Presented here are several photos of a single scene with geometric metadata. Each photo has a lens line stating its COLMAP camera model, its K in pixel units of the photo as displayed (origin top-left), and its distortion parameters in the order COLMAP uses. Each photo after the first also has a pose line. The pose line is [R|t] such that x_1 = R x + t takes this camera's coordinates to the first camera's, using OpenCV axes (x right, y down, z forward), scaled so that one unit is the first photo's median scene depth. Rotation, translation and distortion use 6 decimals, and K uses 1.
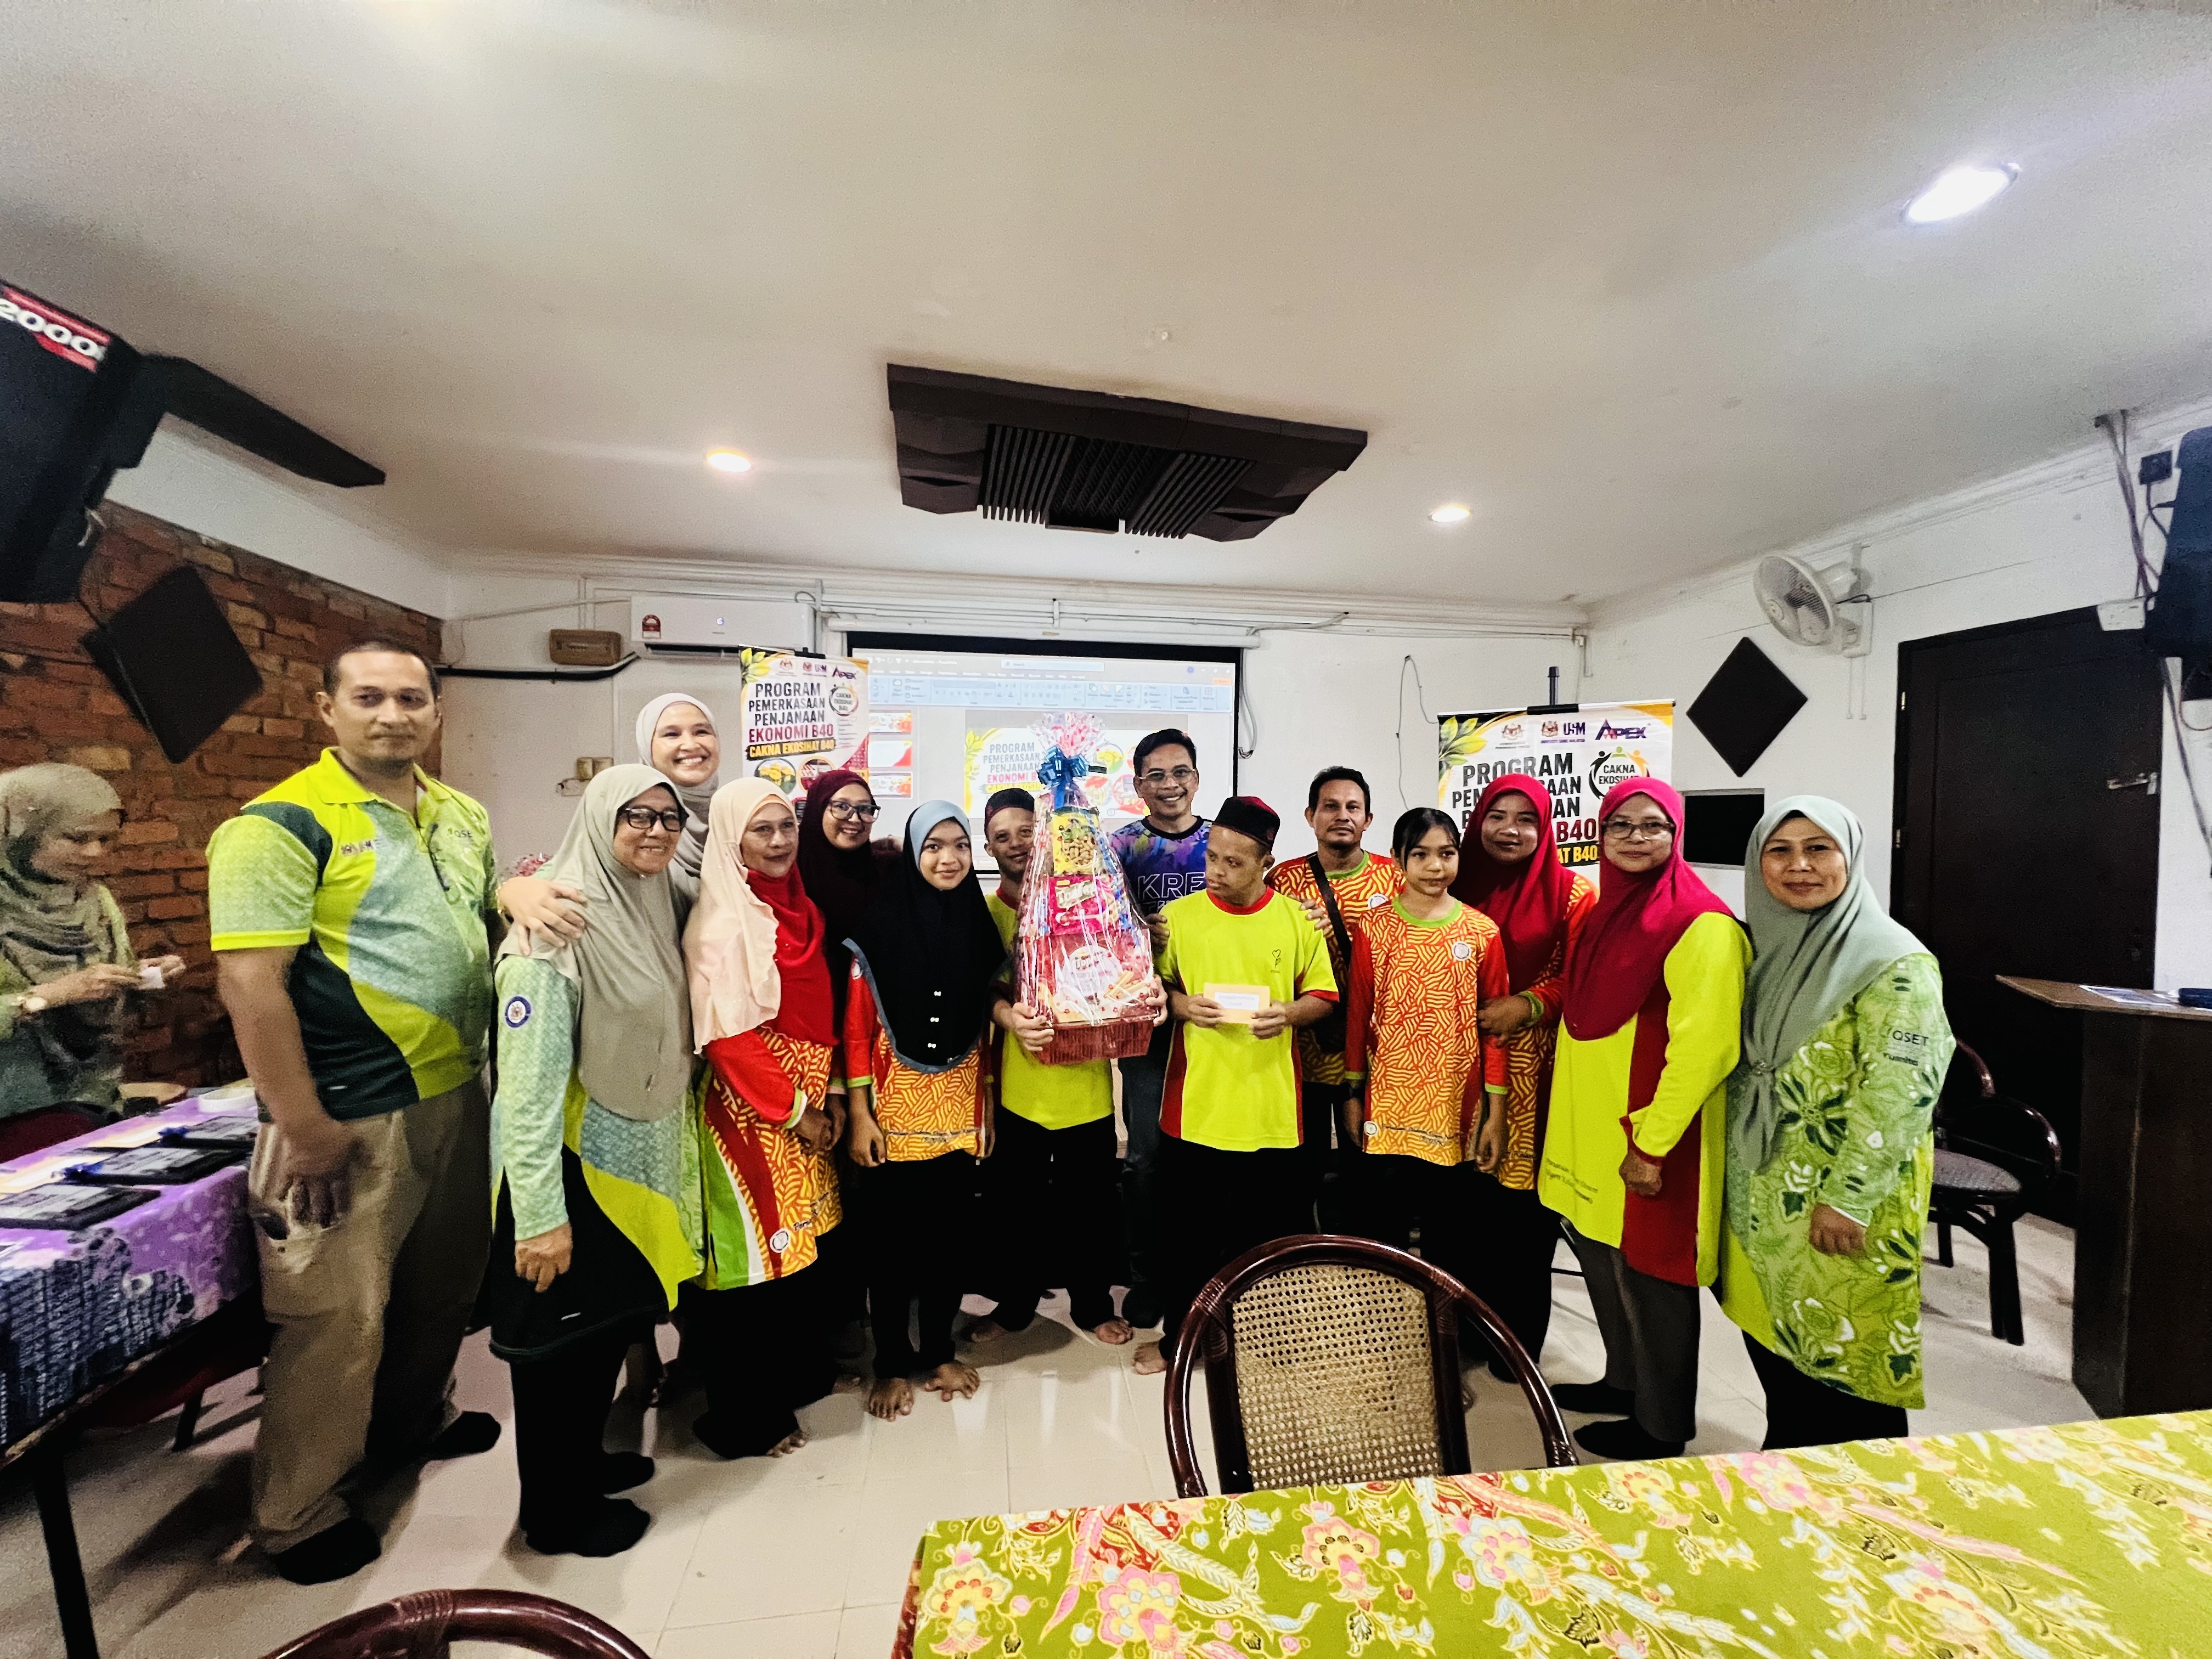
lens RADIAL K [[906.5, 0, 1099.4], [0, 906.5, 847.6], [0, 0, 1]] dist [0.005012, 0.000166]
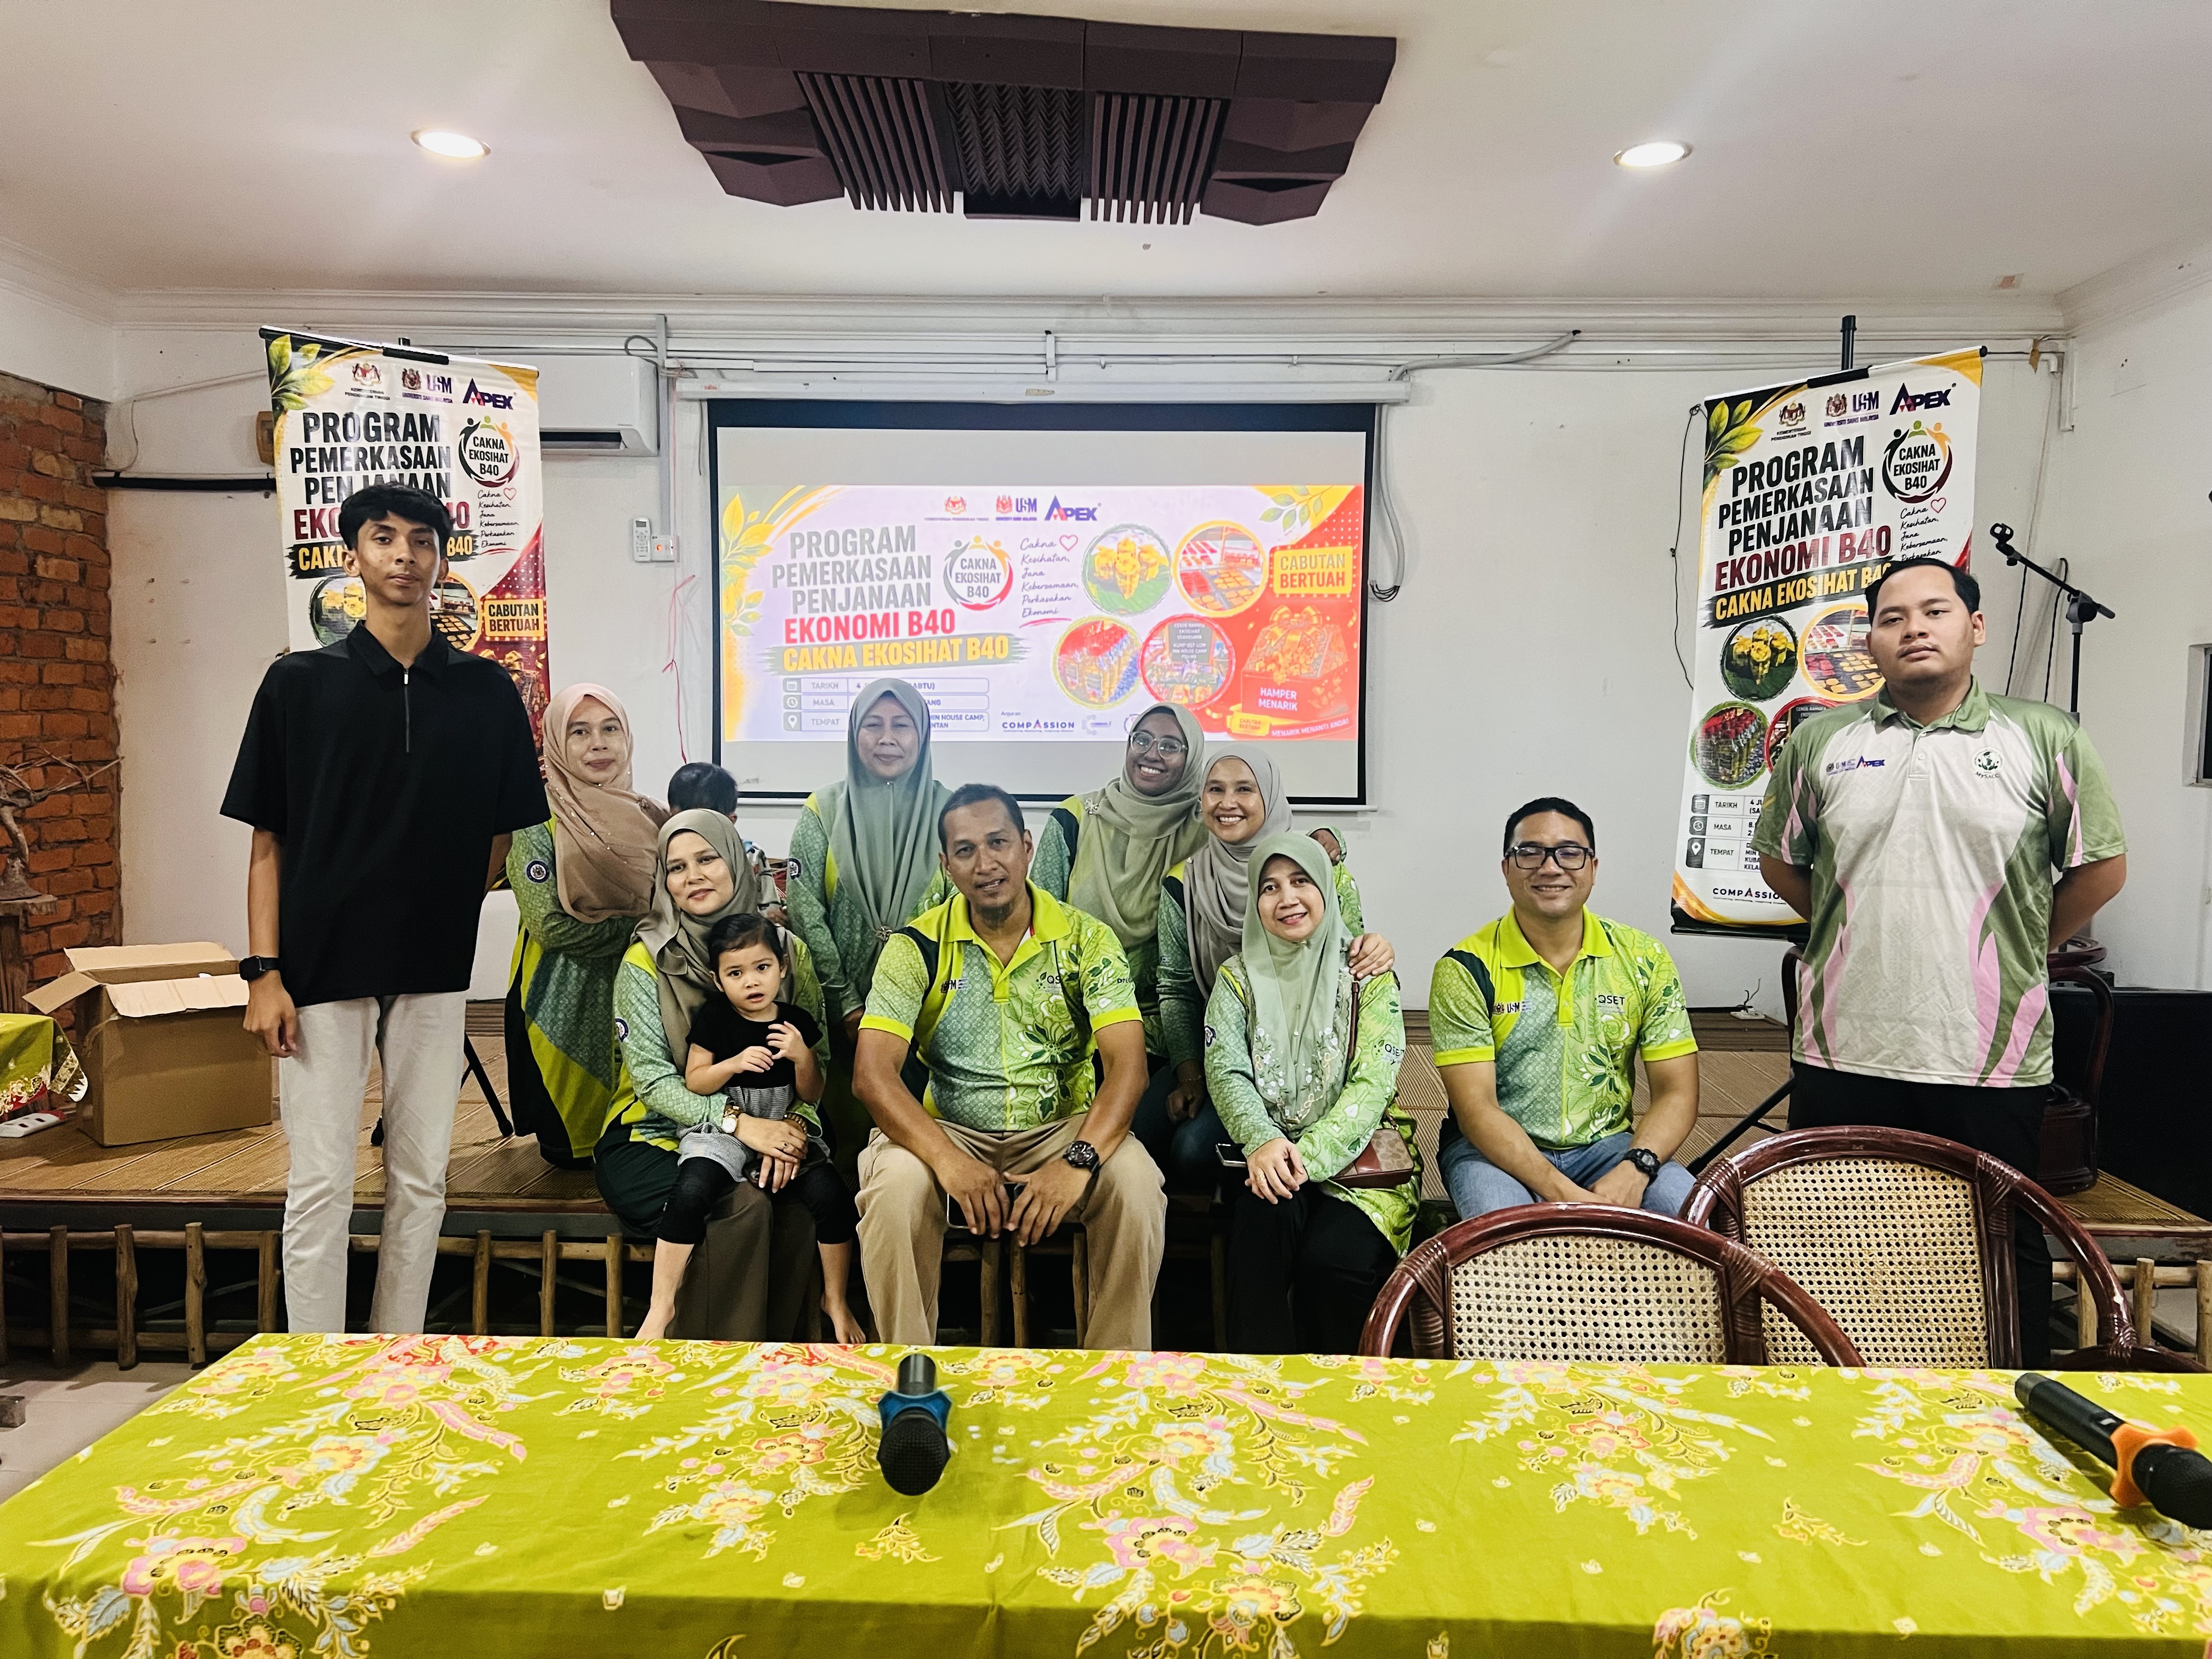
lens RADIAL K [[1752.1, 0, 1115.4], [0, 1752.1, 867.0], [0, 0, 1]] dist [0.062635, -0.067446]
pose [[0.985589, 0.007940, -0.168969, 0.250611], [-0.001672, 0.999306, 0.037207, 0.039590], [0.169147, -0.036388, 0.984919, -0.170470]]
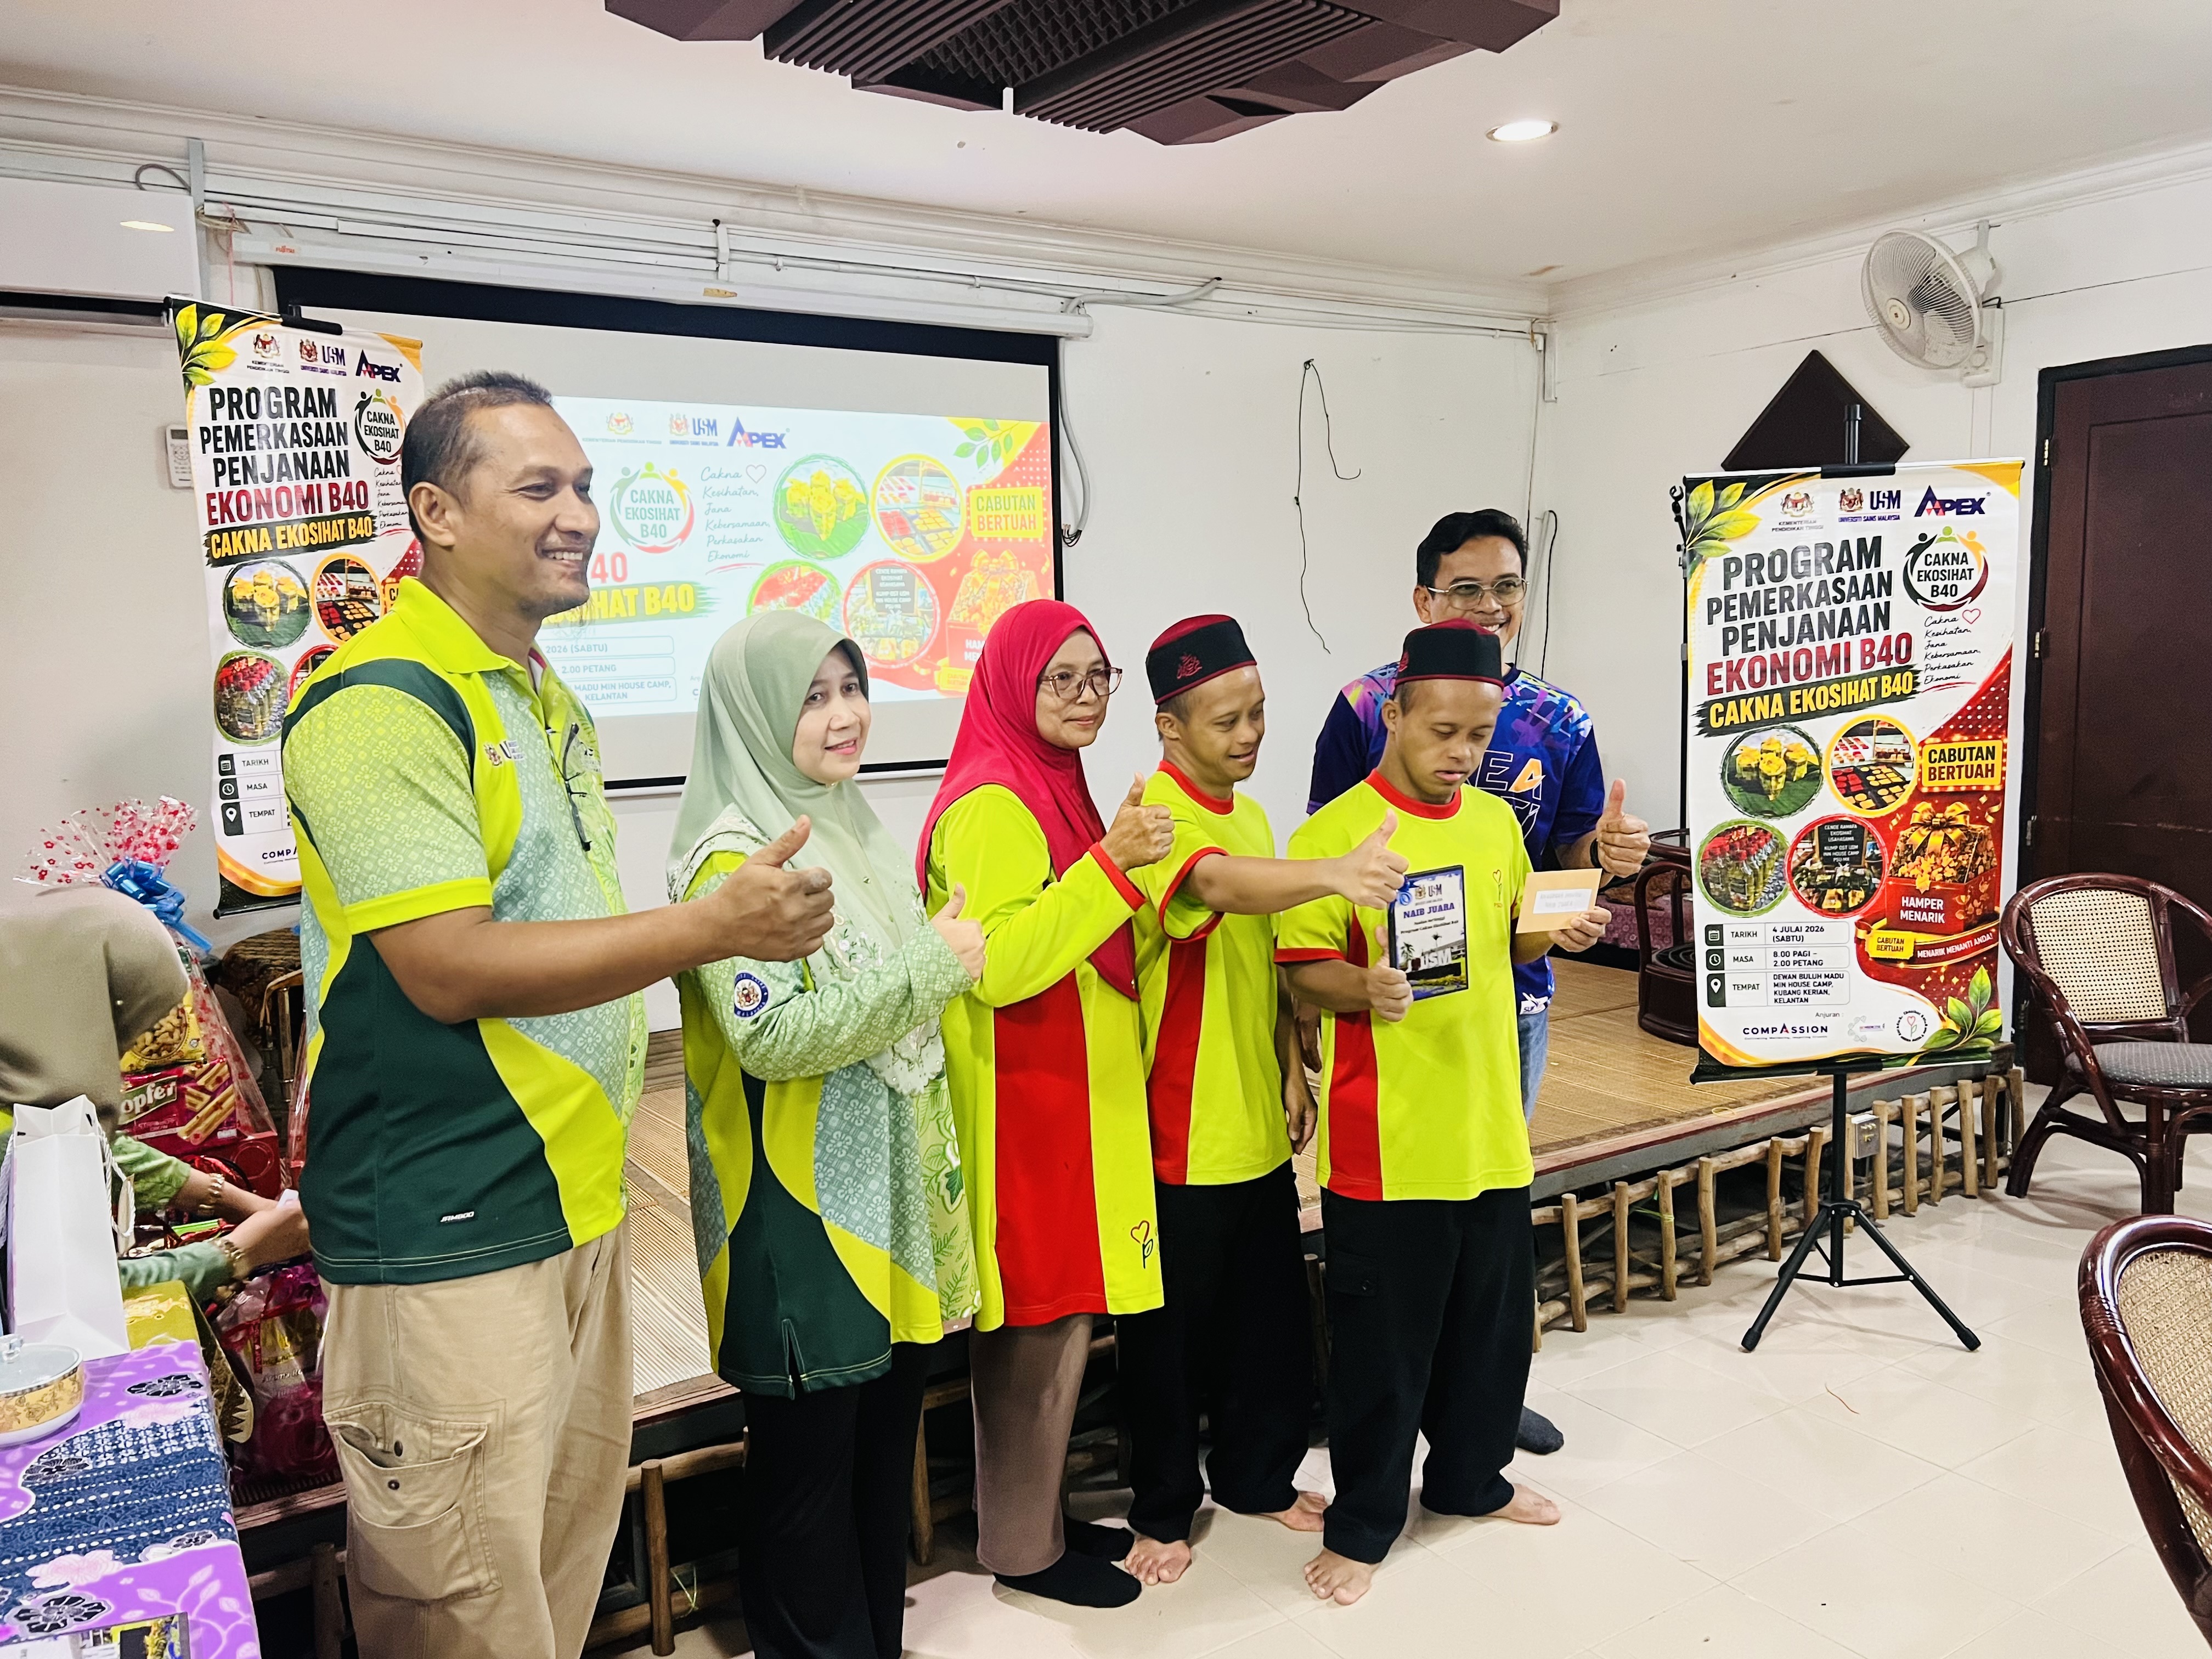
lens RADIAL K [[1752.1, 0, 1119.3], [0, 1752.1, 836.9], [0, 0, 1]] dist [0.062635, -0.067446]
pose [[0.905103, -0.082406, 0.417130, -0.371875], [0.051151, 0.995017, 0.085582, -0.015876], [-0.422104, -0.056124, 0.904808, 0.026815]]
